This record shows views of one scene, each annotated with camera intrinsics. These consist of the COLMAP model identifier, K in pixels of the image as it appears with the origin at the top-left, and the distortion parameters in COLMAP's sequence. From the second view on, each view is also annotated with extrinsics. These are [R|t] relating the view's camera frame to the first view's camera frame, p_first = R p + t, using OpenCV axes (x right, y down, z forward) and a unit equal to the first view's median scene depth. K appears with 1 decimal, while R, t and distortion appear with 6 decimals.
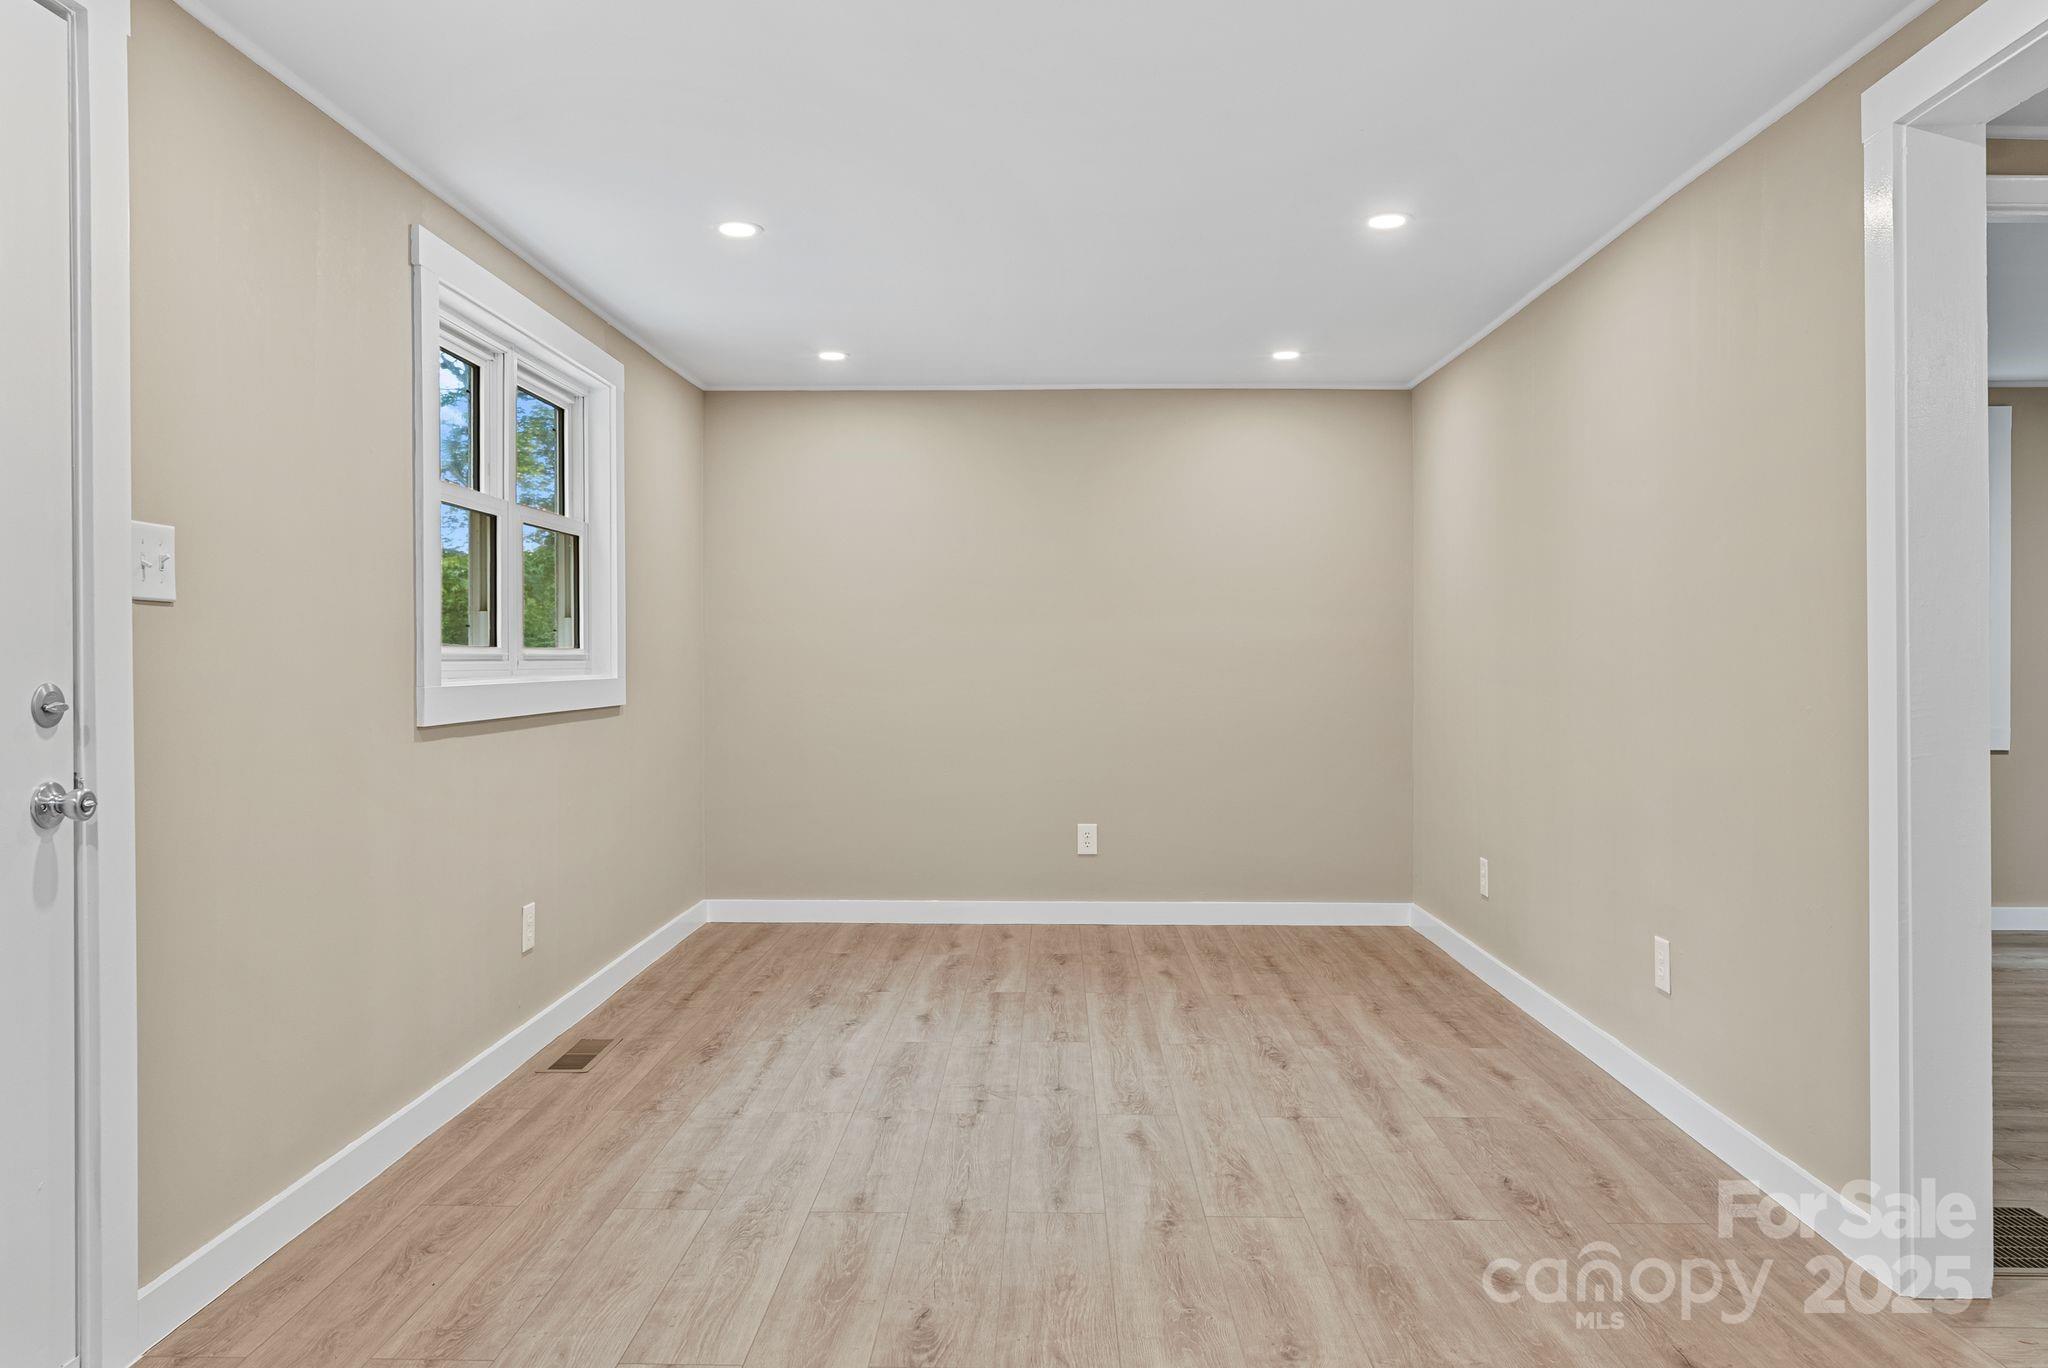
lens RADIAL K [[1435.7, 0, 1028.8], [0, 1435.7, 652.8], [0, 0, 1]] dist [-0.002613, 0.000966]
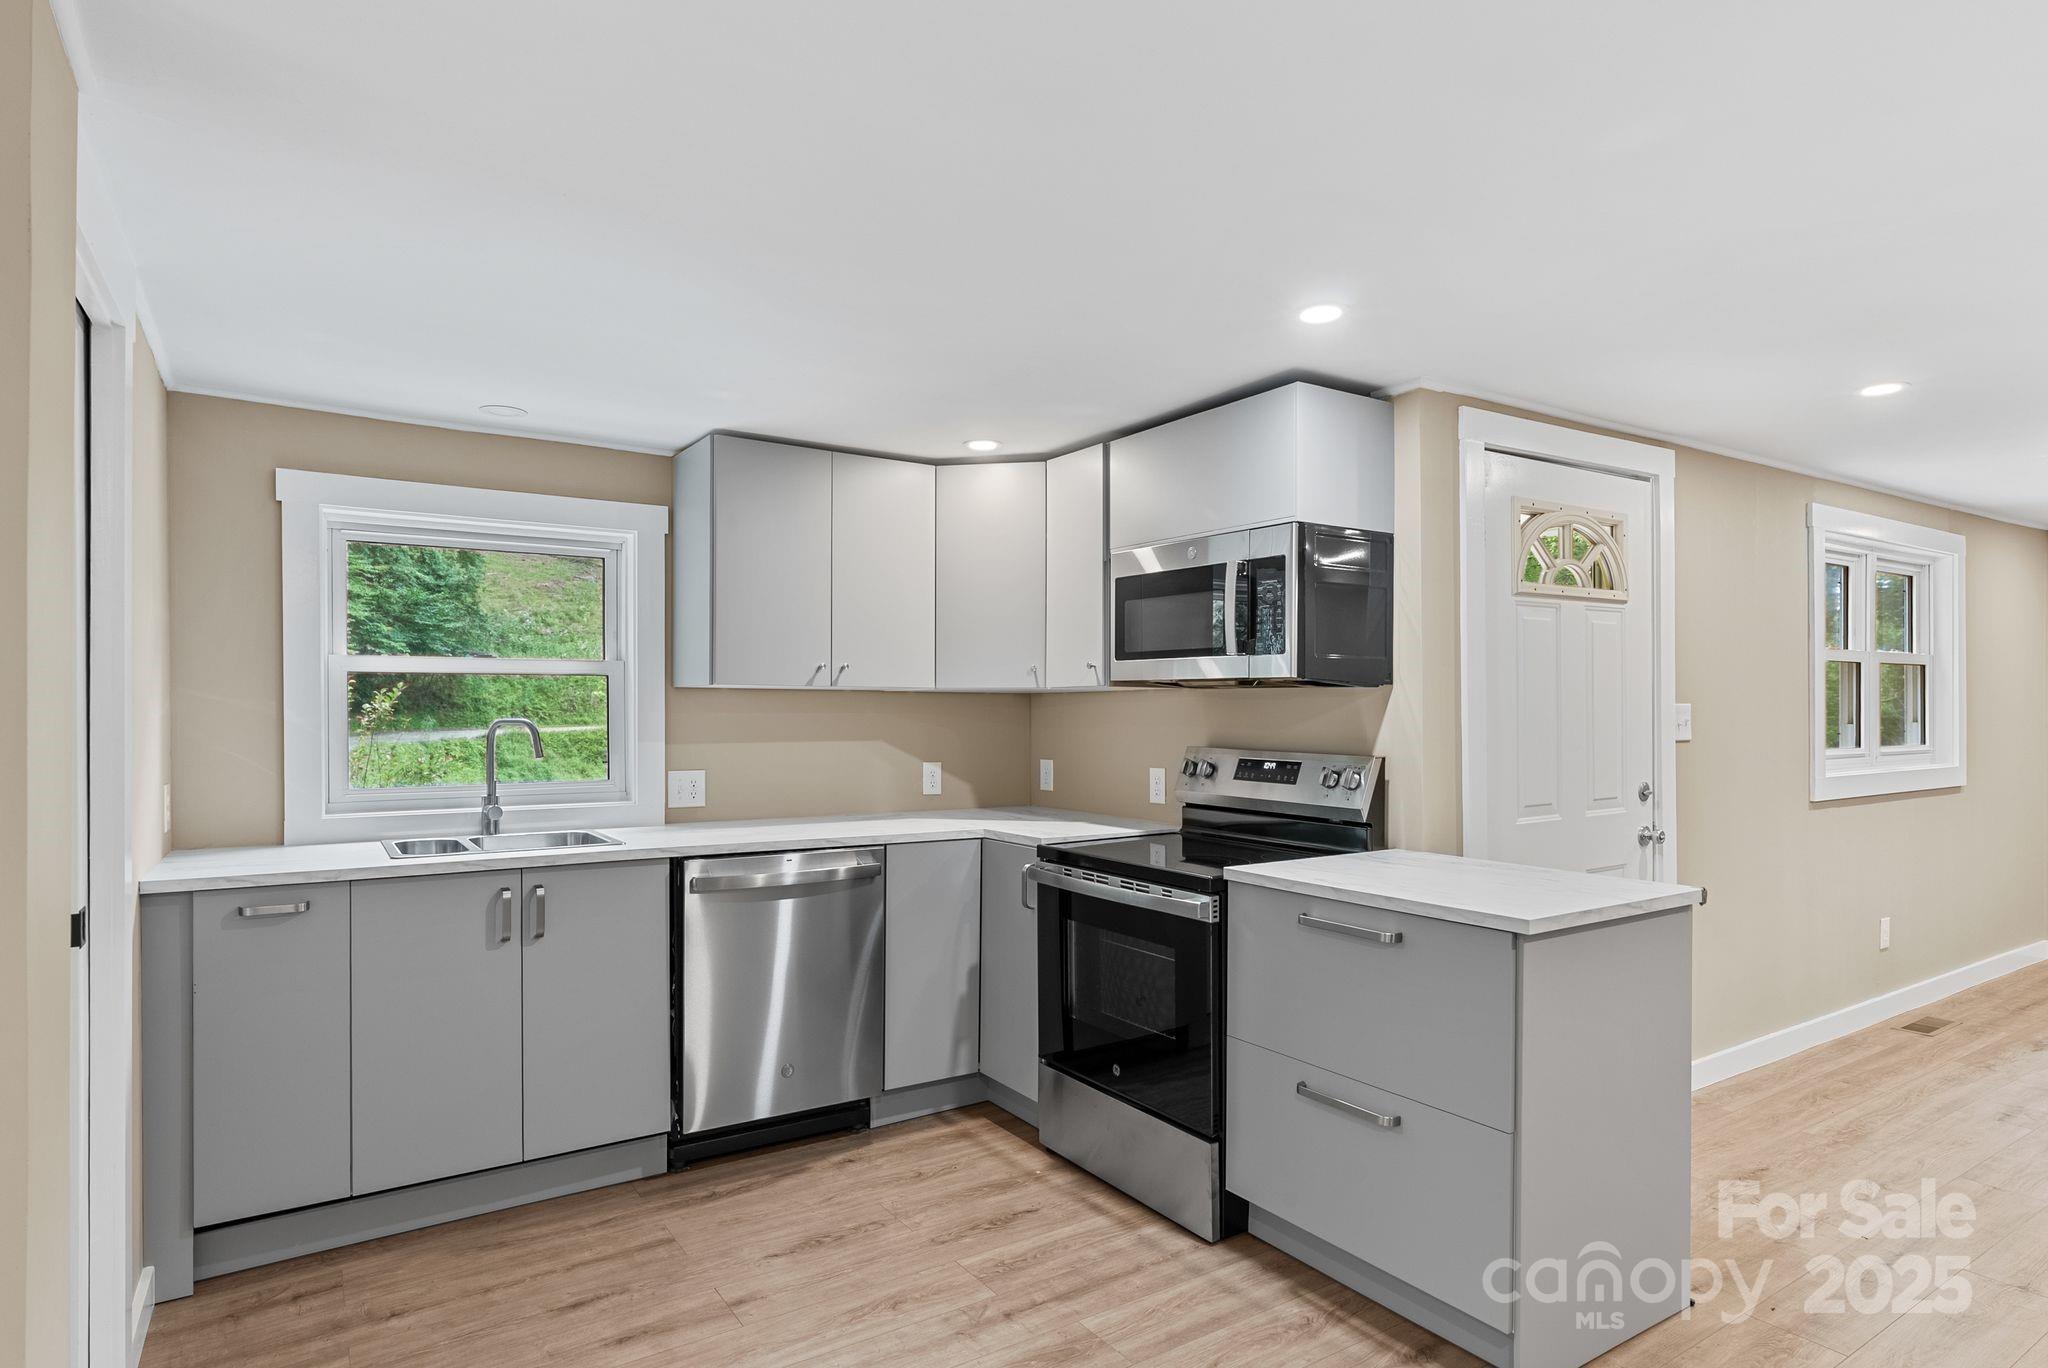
lens RADIAL K [[1135.4, 0, 1023.4], [0, 1135.4, 713.0], [0, 0, 1]] dist [-0.001621, 0.003421]
pose [[0.567341, 0.006218, -0.823459, 0.129119], [0.003932, 0.999940, 0.010260, -0.060838], [0.823473, -0.009059, 0.567283, -0.454864]]
